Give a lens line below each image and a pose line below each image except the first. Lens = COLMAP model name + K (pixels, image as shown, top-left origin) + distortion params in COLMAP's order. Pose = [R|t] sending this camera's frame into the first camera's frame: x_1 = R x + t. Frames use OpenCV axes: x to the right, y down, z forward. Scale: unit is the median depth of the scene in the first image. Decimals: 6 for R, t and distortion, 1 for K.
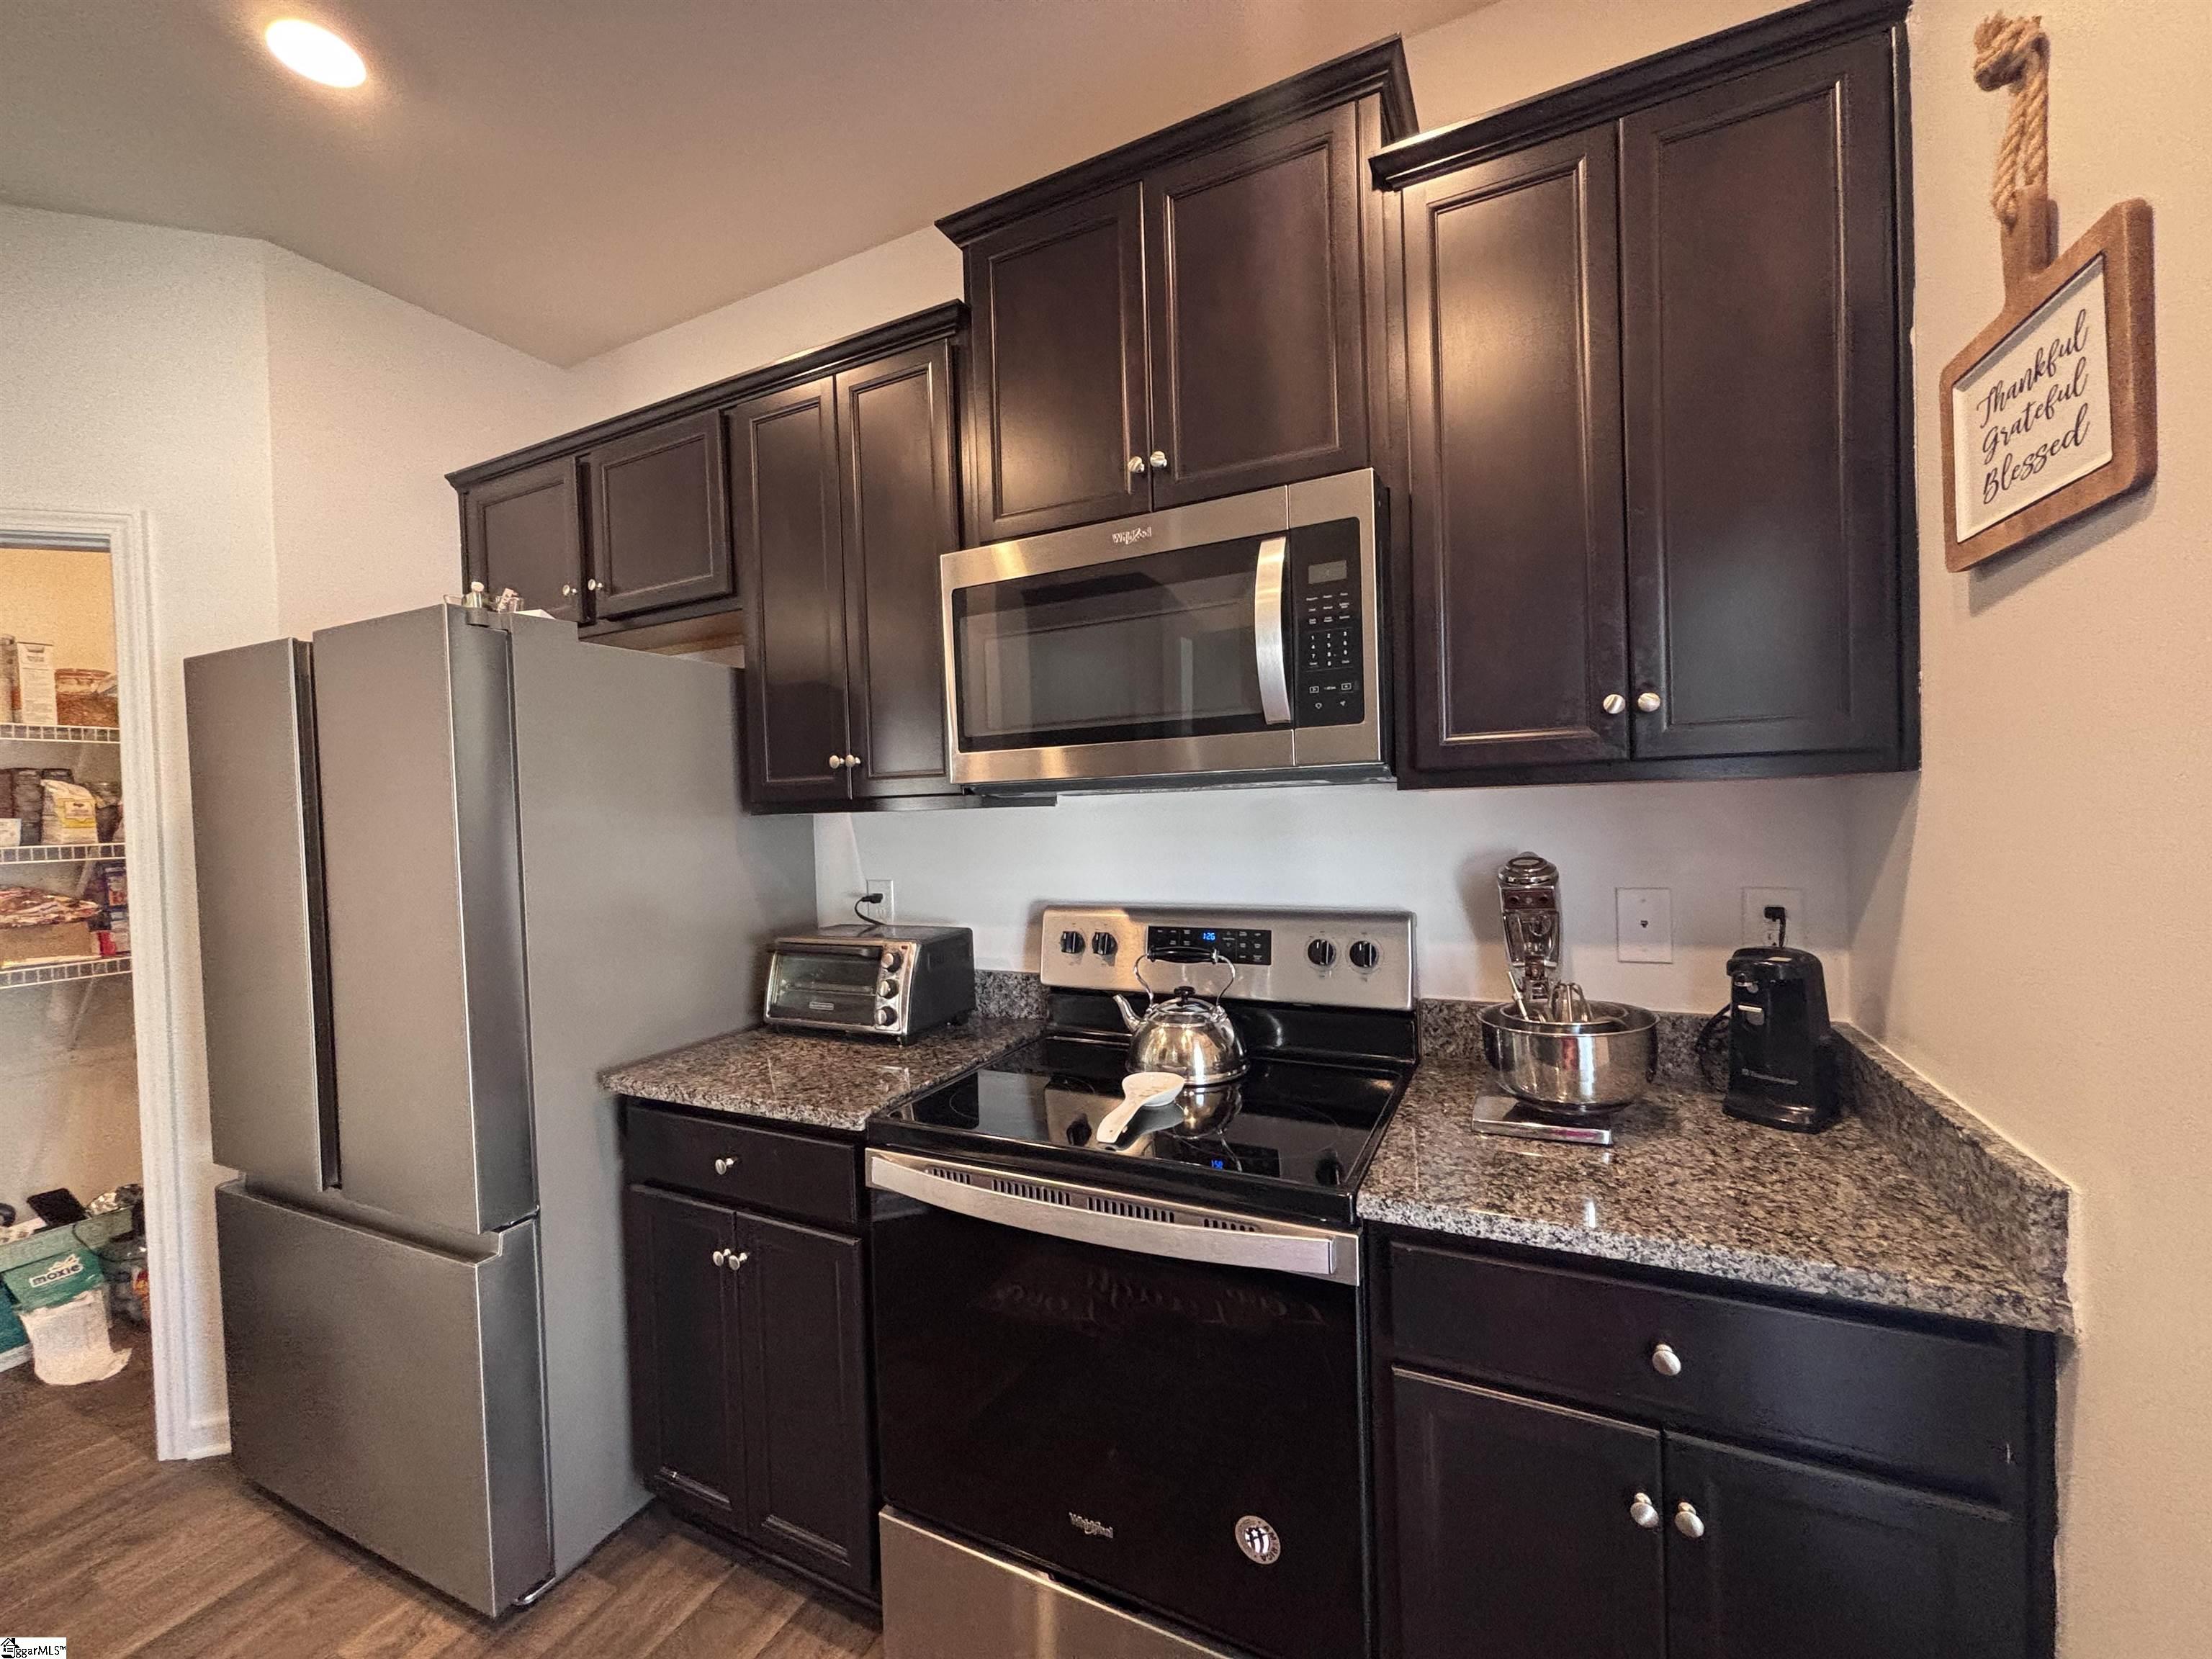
lens RADIAL K [[895.2, 0, 1106.0], [0, 895.2, 829.5], [0, 0, 1]] dist [0.010993, -0.003677]
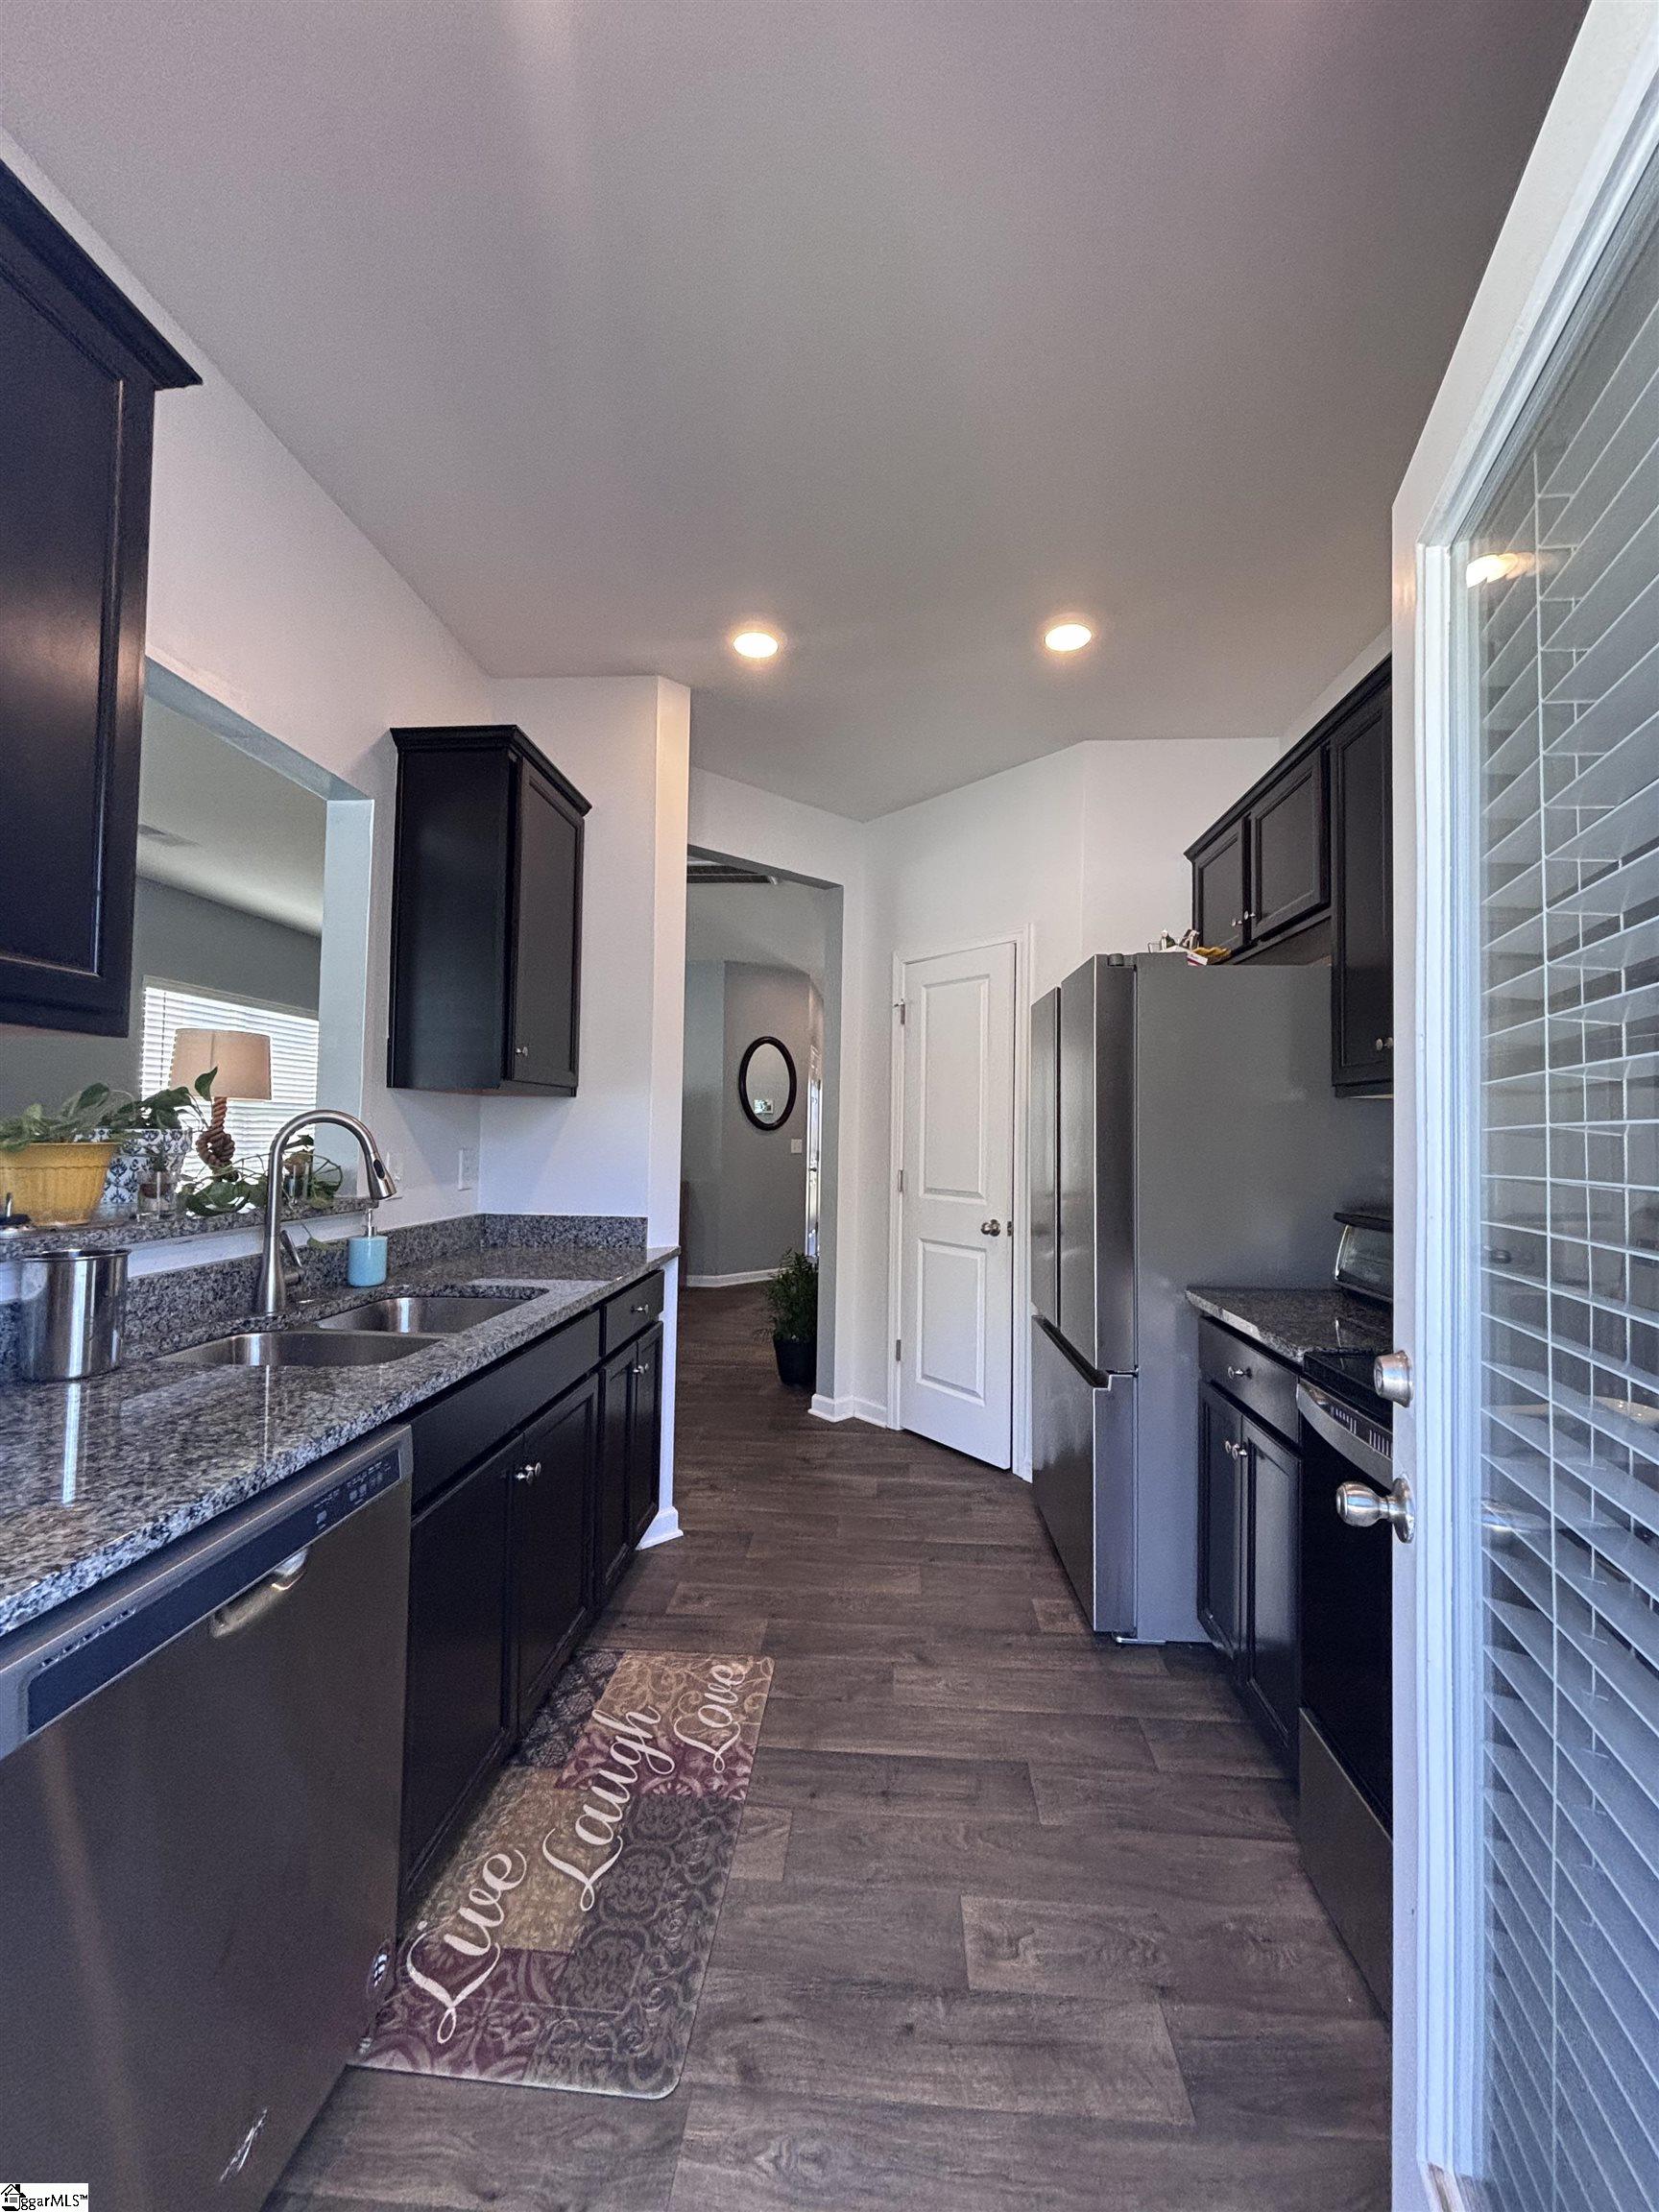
lens RADIAL K [[896.5, 0, 834.3], [0, 896.5, 1108.0], [0, 0, 1]] dist [0.000098, 0.000135]
pose [[0.380828, 0.014297, -0.924535, 0.481475], [-0.050901, 0.998688, -0.005523, 0.043659], [0.923244, 0.049163, 0.381057, 0.002547]]
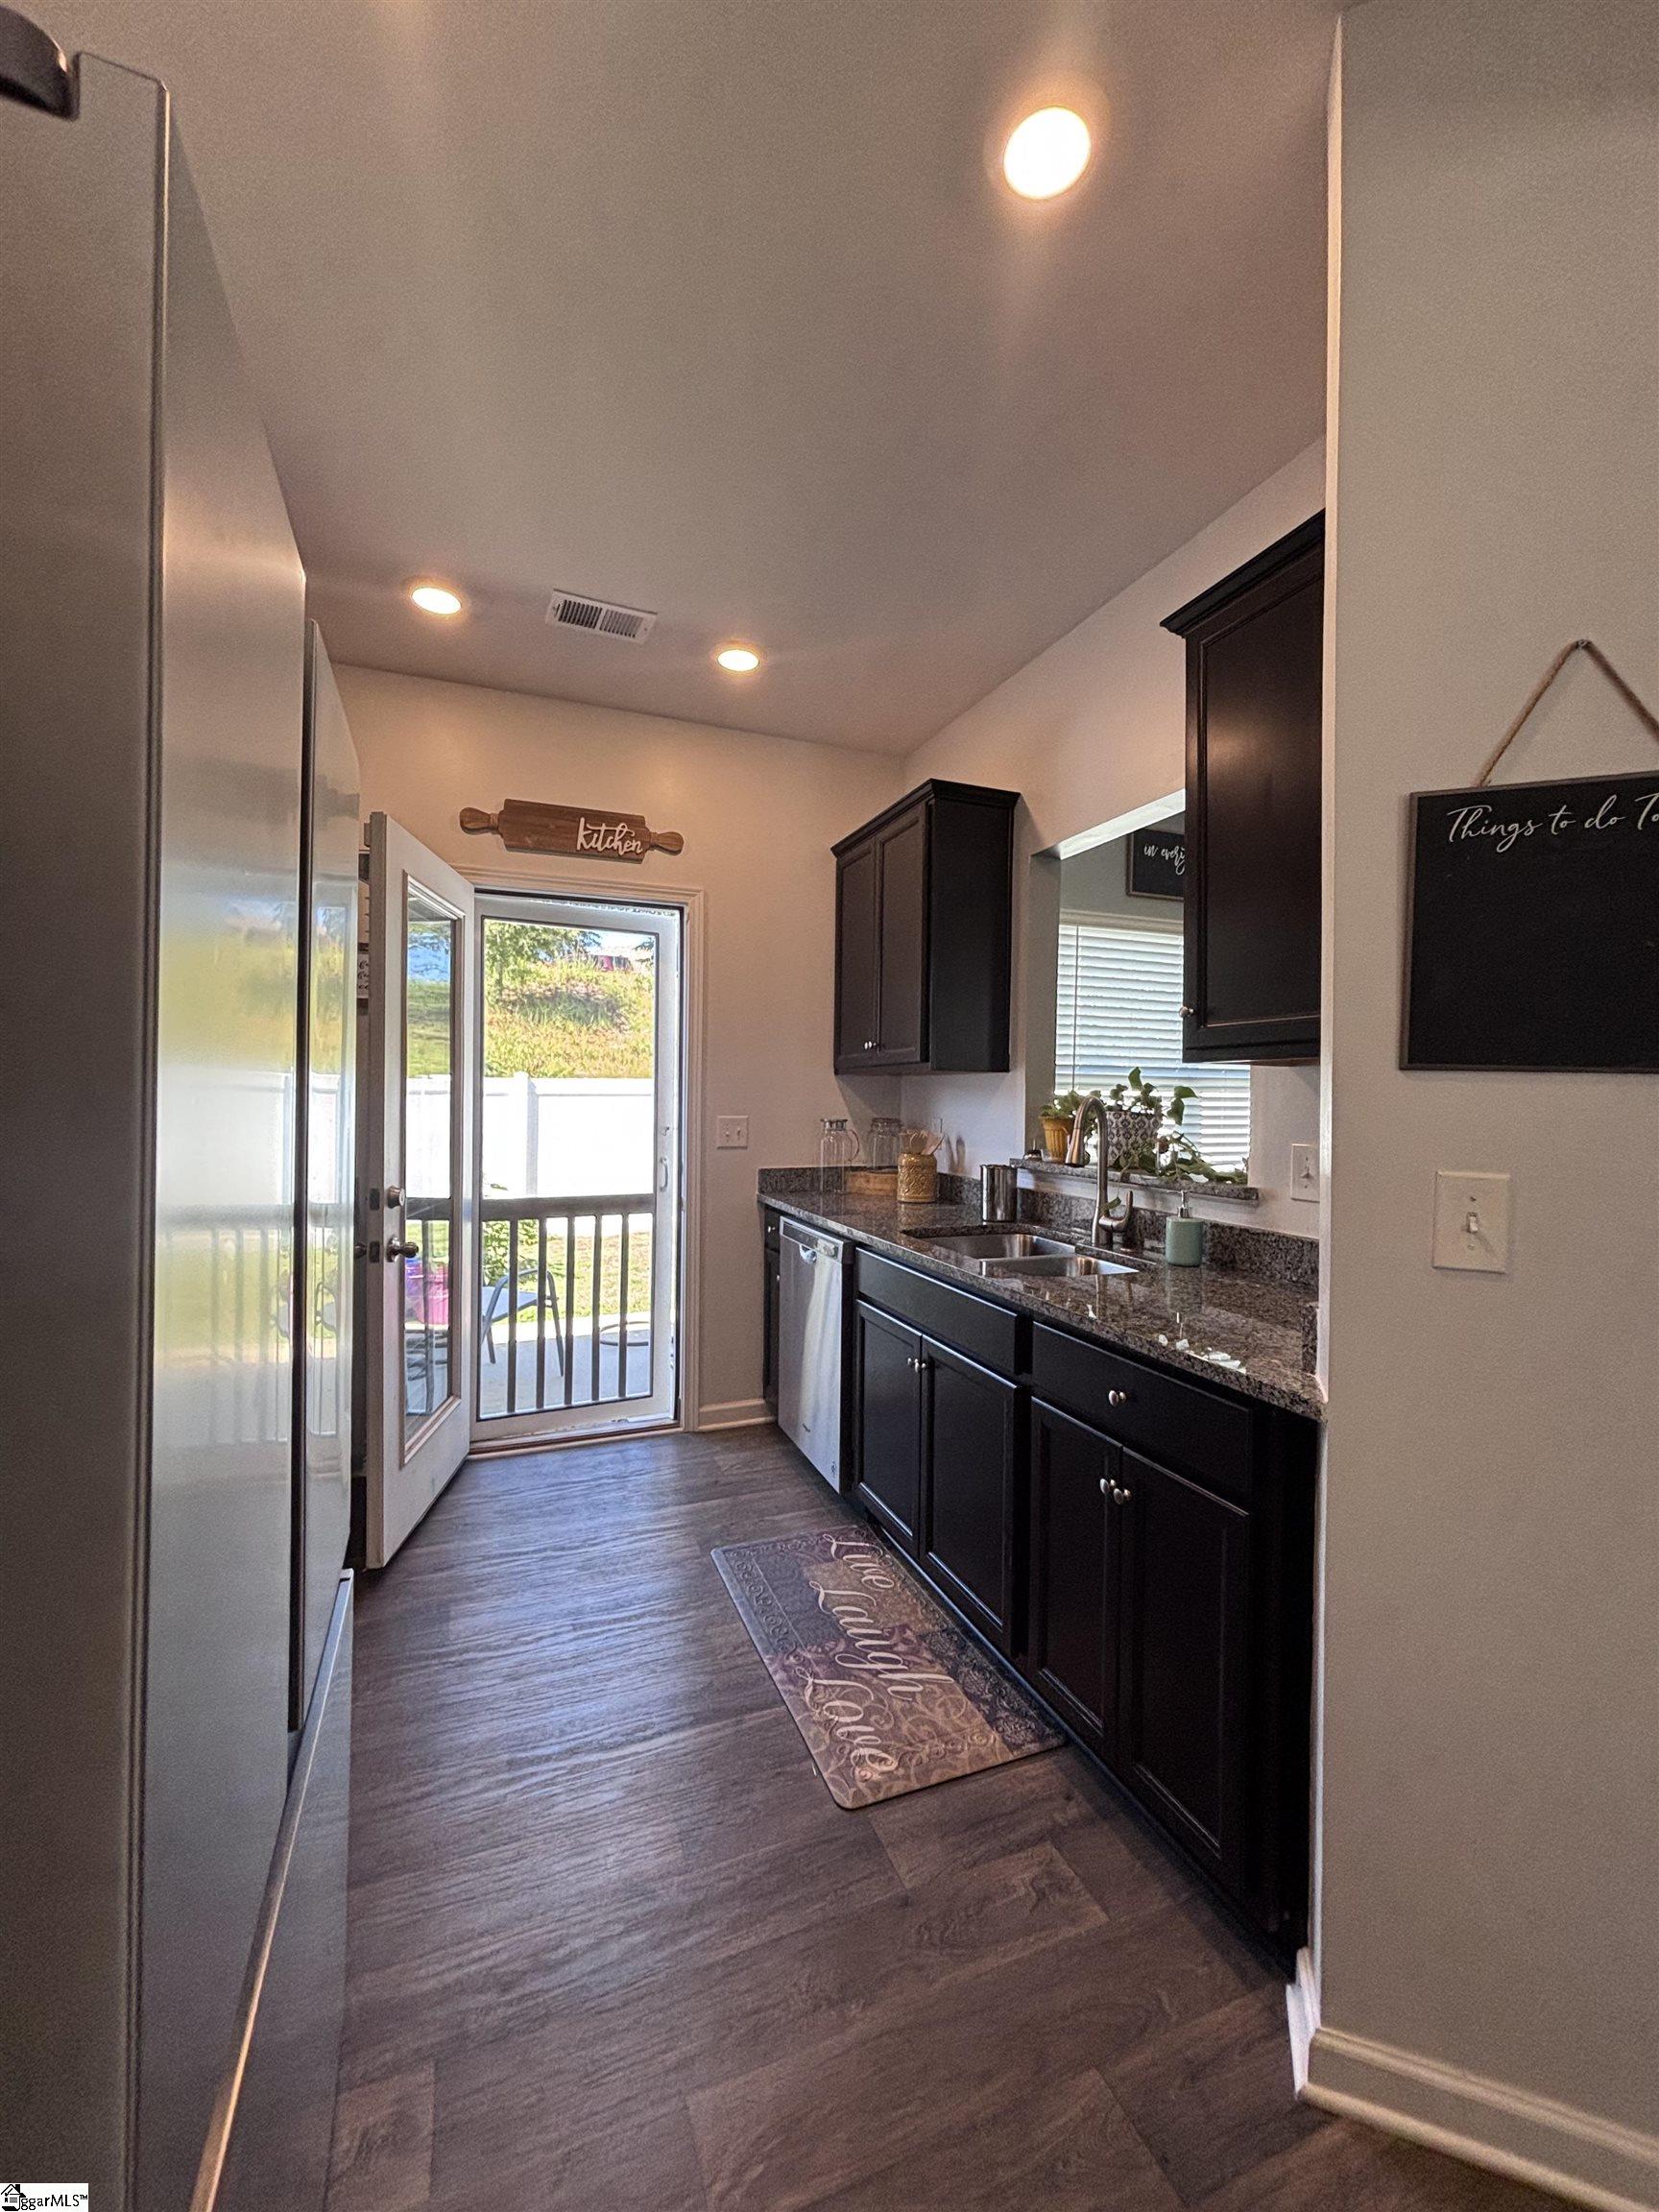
lens RADIAL K [[898.4, 0, 837.8], [0, 898.4, 1105.3], [0, 0, 1]] dist [0.002083, -0.000095]
pose [[-0.749151, 0.018196, 0.662149, -1.493256], [0.033189, 0.999398, 0.010086, 0.061143], [-0.661567, 0.029532, -0.749304, 1.228749]]
